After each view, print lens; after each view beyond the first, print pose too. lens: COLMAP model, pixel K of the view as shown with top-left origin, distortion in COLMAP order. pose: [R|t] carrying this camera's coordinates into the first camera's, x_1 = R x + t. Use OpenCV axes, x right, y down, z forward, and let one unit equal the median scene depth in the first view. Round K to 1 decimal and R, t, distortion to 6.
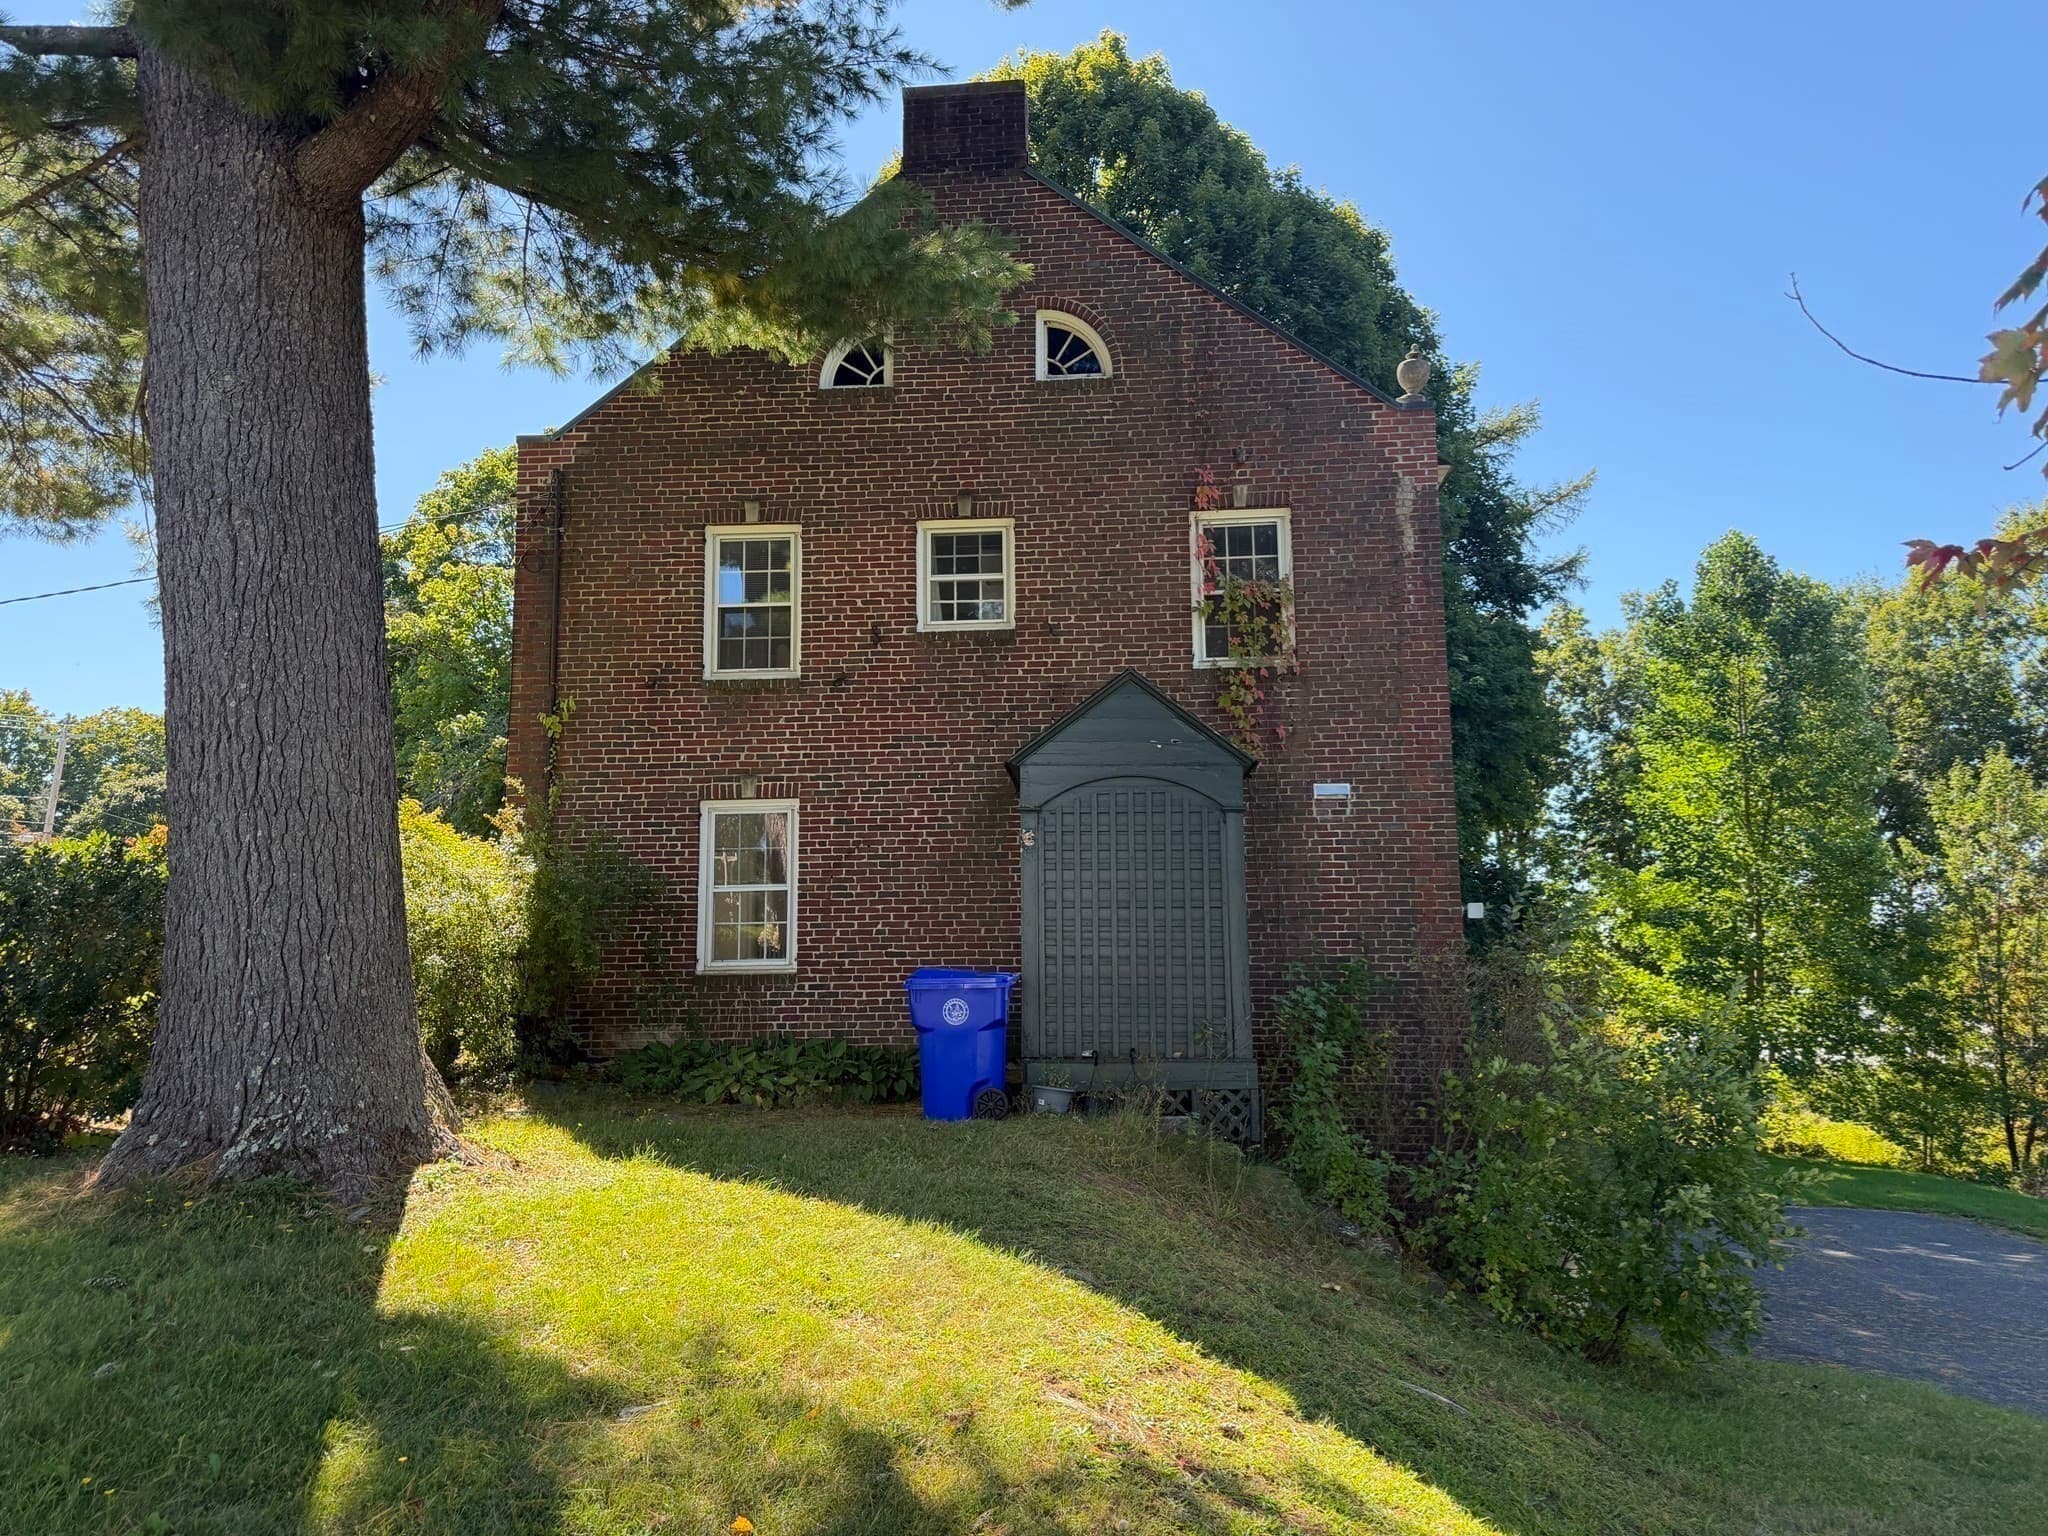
lens RADIAL K [[1429.5, 0, 1025.0], [0, 1429.5, 776.7], [0, 0, 1]] dist [0.073123, -0.082730]
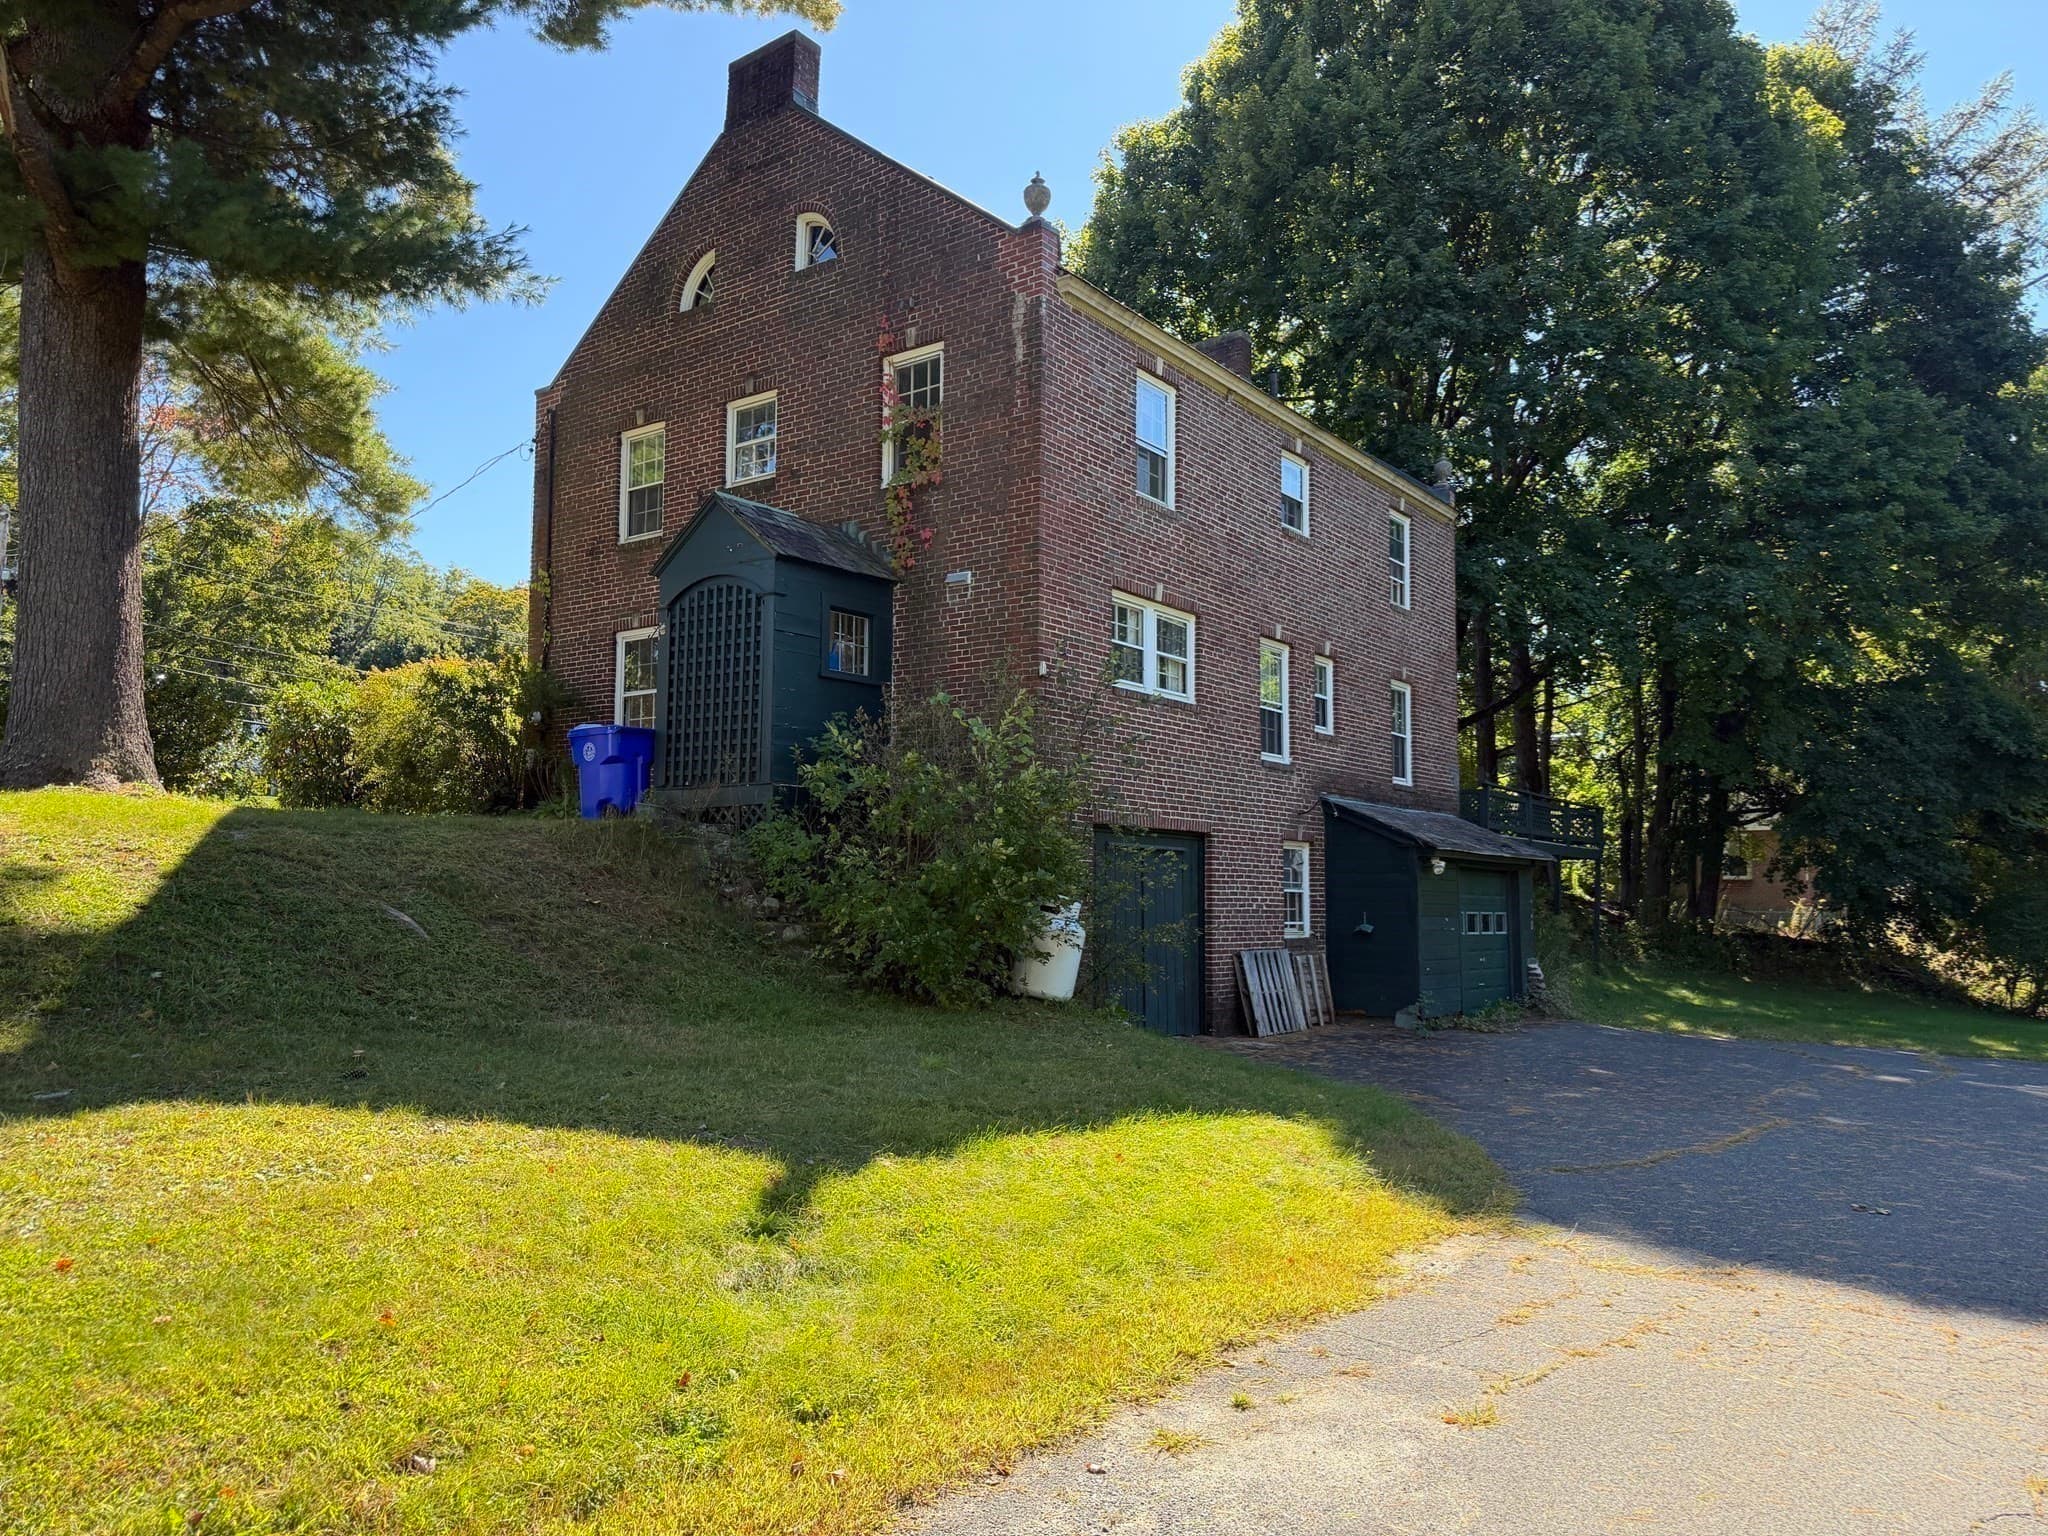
lens RADIAL K [[1415.8, 0, 1026.4], [0, 1415.8, 809.7], [0, 0, 1]] dist [0.081449, -0.112743]
pose [[0.848236, -0.015389, -0.529395, 0.839358], [0.057371, 0.996366, 0.062962, 0.123501], [0.526503, -0.083778, 0.846036, 0.017168]]
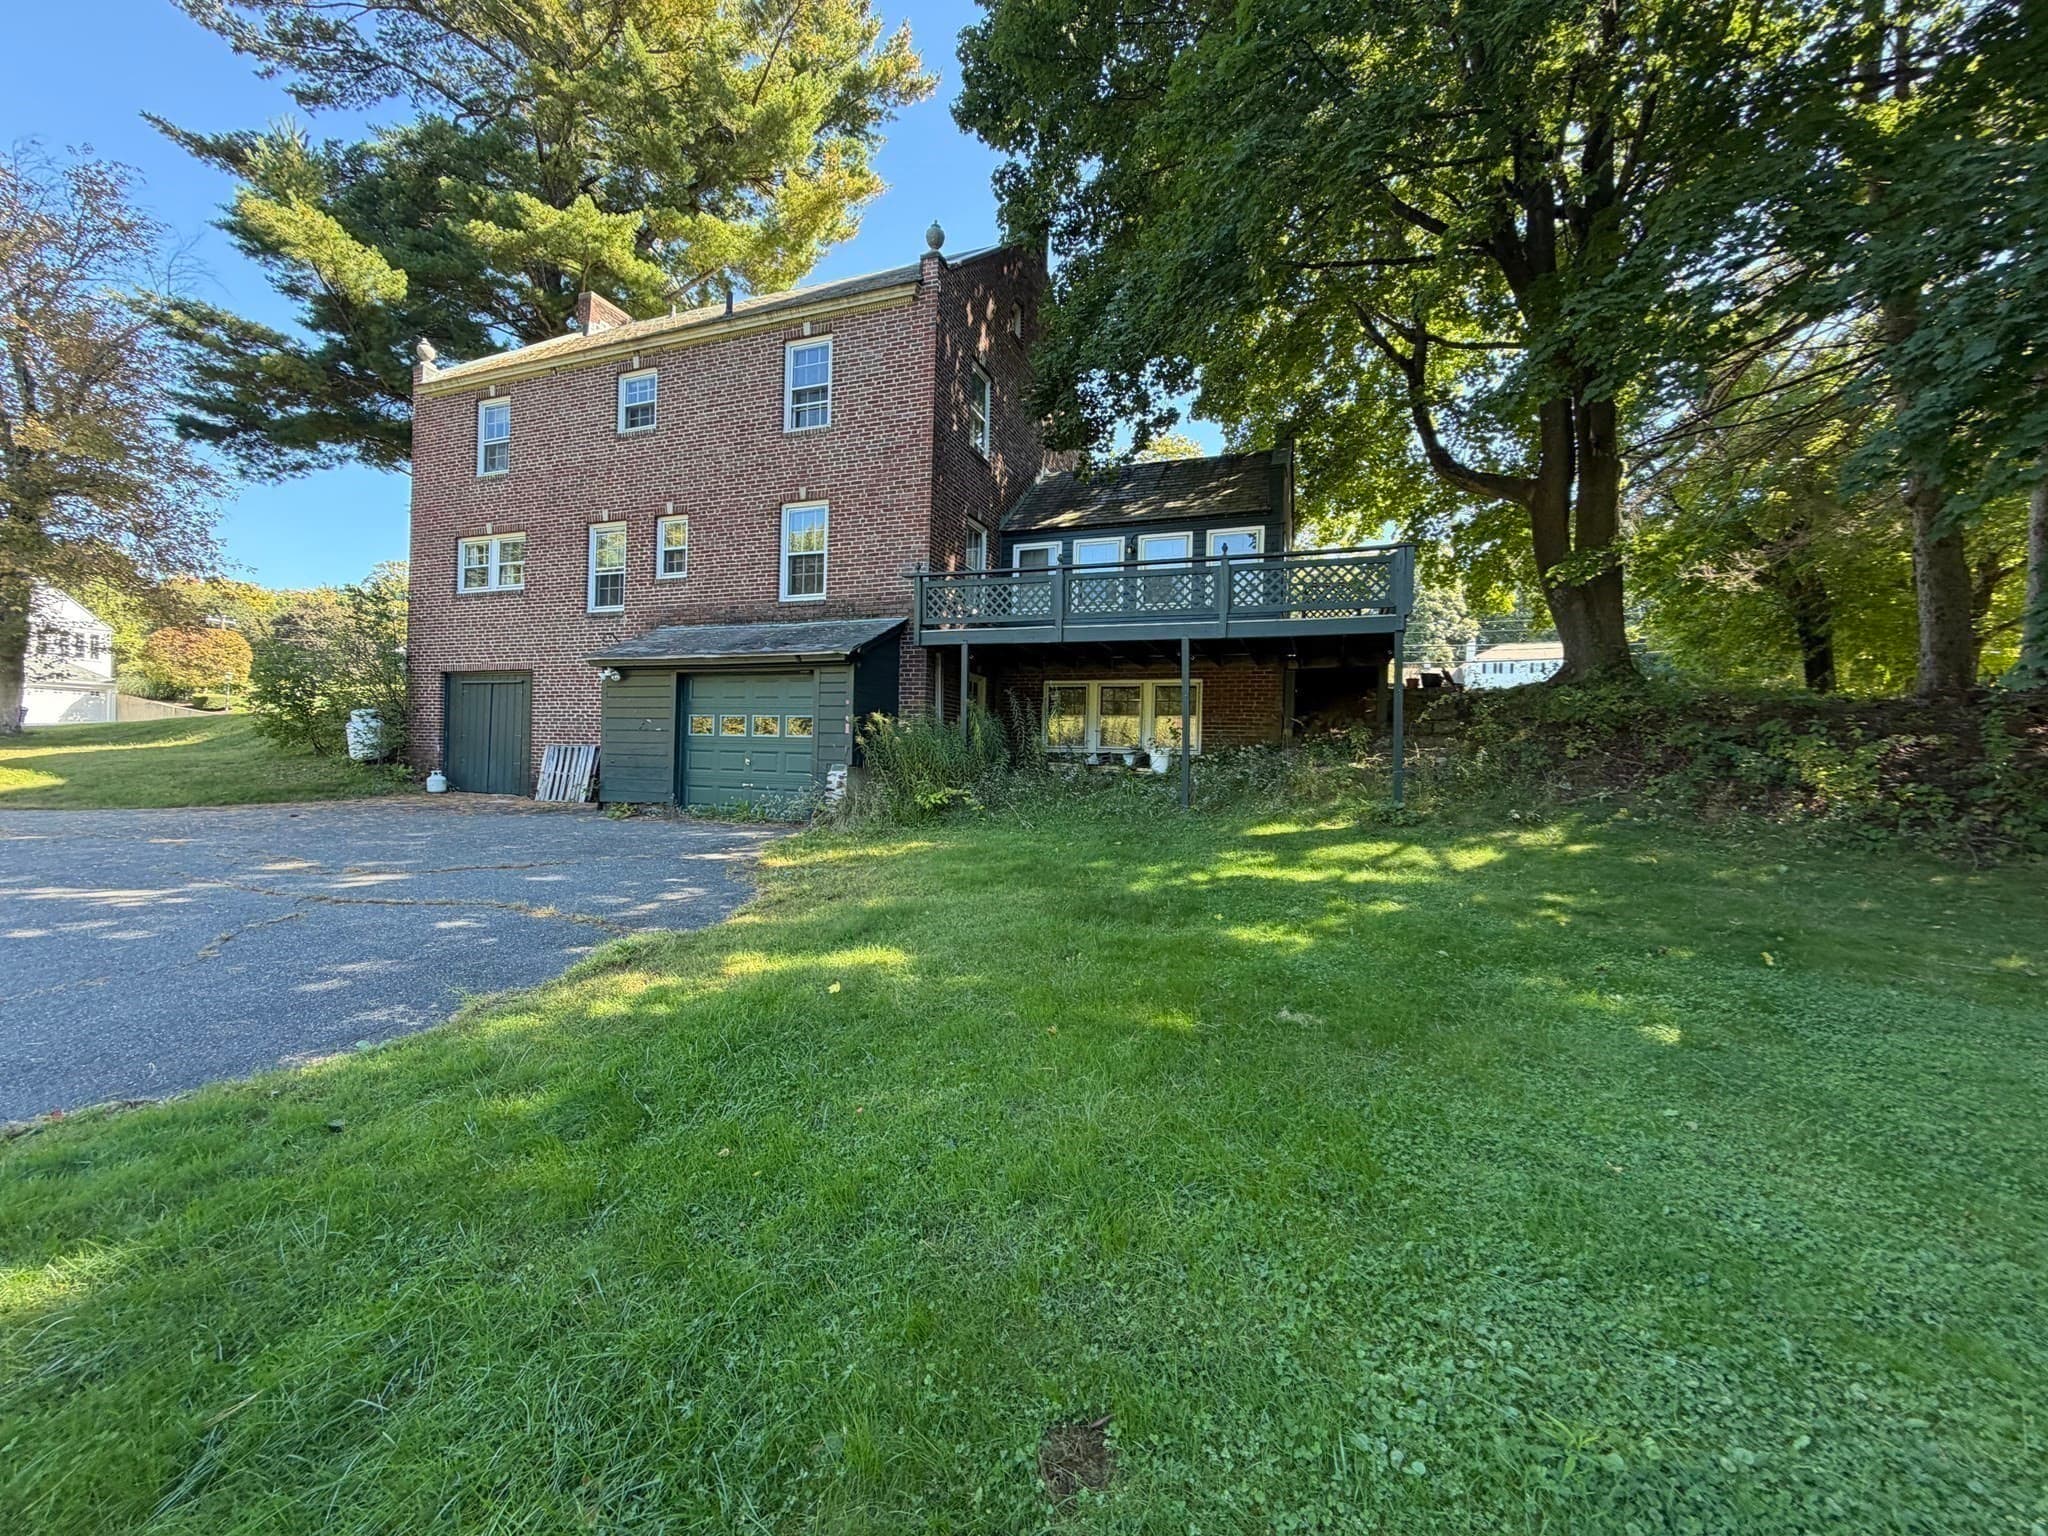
lens RADIAL K [[822.7, 0, 1024.0], [0, 822.7, 768.0], [0, 0, 1]] dist [0.000118, 0.000075]
pose [[-0.264346, 0.017912, -0.964262, 1.248191], [0.119466, 0.992735, -0.014310, 0.482627], [0.957000, -0.118979, -0.264565, 2.204559]]
